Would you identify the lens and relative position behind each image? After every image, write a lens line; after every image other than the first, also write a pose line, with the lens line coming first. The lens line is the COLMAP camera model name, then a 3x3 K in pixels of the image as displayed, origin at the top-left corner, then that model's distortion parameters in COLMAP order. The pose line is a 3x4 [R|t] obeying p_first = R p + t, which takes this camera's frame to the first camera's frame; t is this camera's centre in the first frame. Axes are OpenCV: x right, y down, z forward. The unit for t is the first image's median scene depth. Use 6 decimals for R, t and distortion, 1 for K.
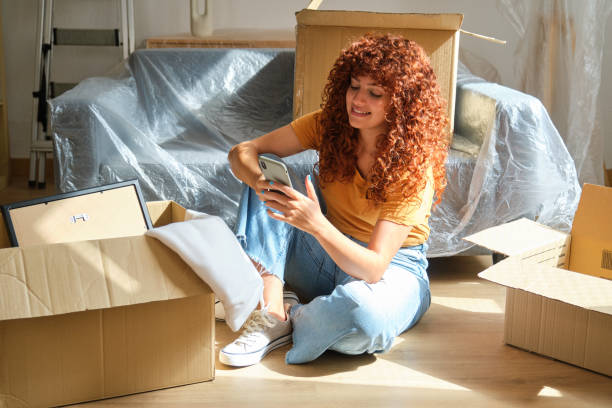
lens RADIAL K [[865.2, 0, 315.7], [0, 865.2, 183.9], [0, 0, 1]] dist [0.014596, 0.000000]
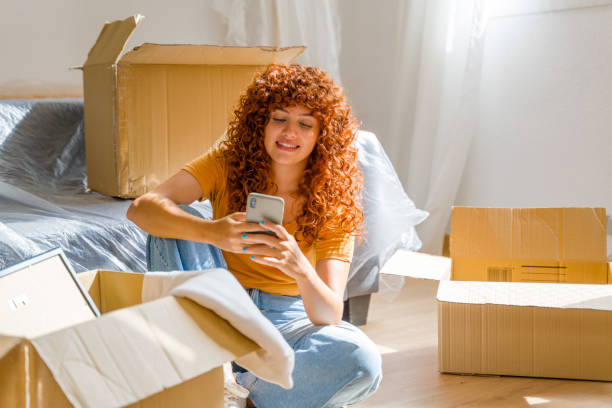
lens RADIAL K [[1031.0, 0, 306.3], [0, 1031.0, 206.8], [0, 0, 1]] dist [0.274374, 0.000000]
pose [[0.845258, -0.094196, 0.525991, -0.425814], [0.137089, 0.989622, -0.043075, 0.024770], [-0.516474, 0.108517, 0.849399, 0.053695]]
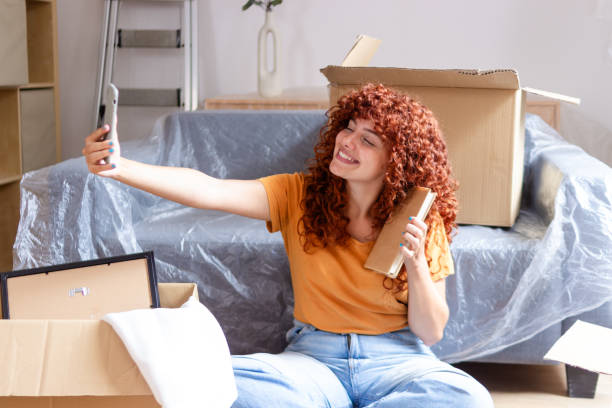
lens RADIAL K [[979.9, 0, 305.9], [0, 979.9, 207.3], [0, 0, 1]] dist [0.034499, 0.000000]
pose [[0.982539, 0.019862, -0.184992, 0.141001], [-0.030091, 0.998160, -0.052649, -0.008123], [0.183606, 0.057296, 0.981329, 0.044057]]
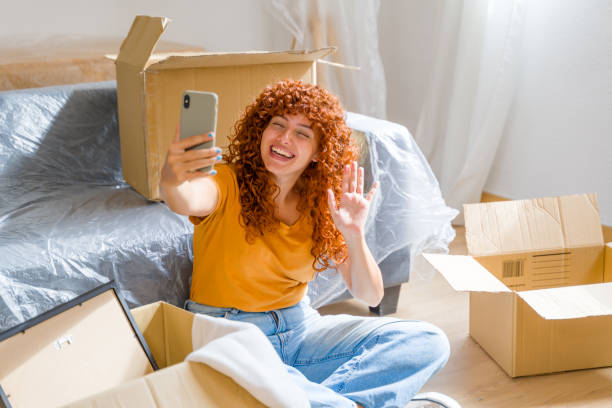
lens RADIAL K [[1031.0, 0, 305.7], [0, 1031.0, 207.1], [0, 0, 1]] dist [0.274374, 0.000000]
pose [[0.873684, -0.157755, 0.460207, -0.385522], [0.133963, 0.987407, 0.084153, -0.118880], [-0.467687, -0.011872, 0.883815, 0.023878]]
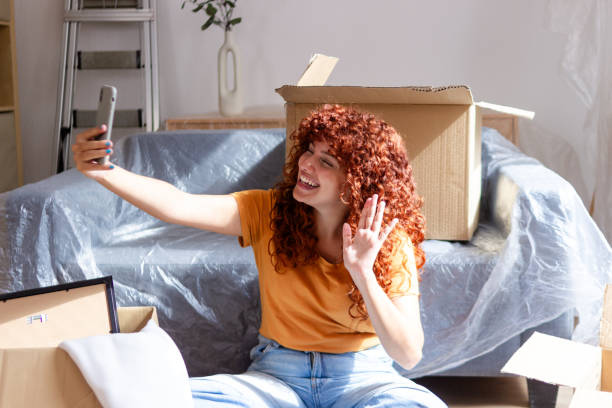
lens RADIAL K [[979.9, 0, 304.8], [0, 979.9, 204.3], [0, 0, 1]] dist [0.034499, 0.000000]
pose [[0.987394, -0.008198, -0.158070, 0.154219], [-0.002963, 0.997526, -0.070243, -0.012958], [0.158255, 0.069826, 0.984926, 0.042415]]
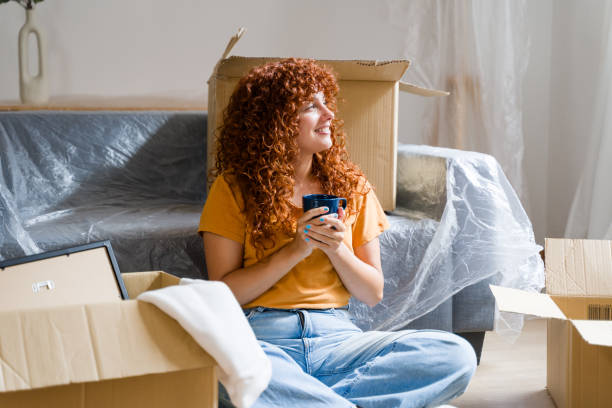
lens RADIAL K [[1093.7, 0, 304.6], [0, 1093.7, 207.1], [0, 0, 1]] dist [0.310946, 0.000000]
pose [[0.973287, -0.030113, 0.227607, -0.193617], [0.053605, 0.993767, -0.097746, 0.057675], [-0.223244, 0.107336, 0.968835, -0.061431]]
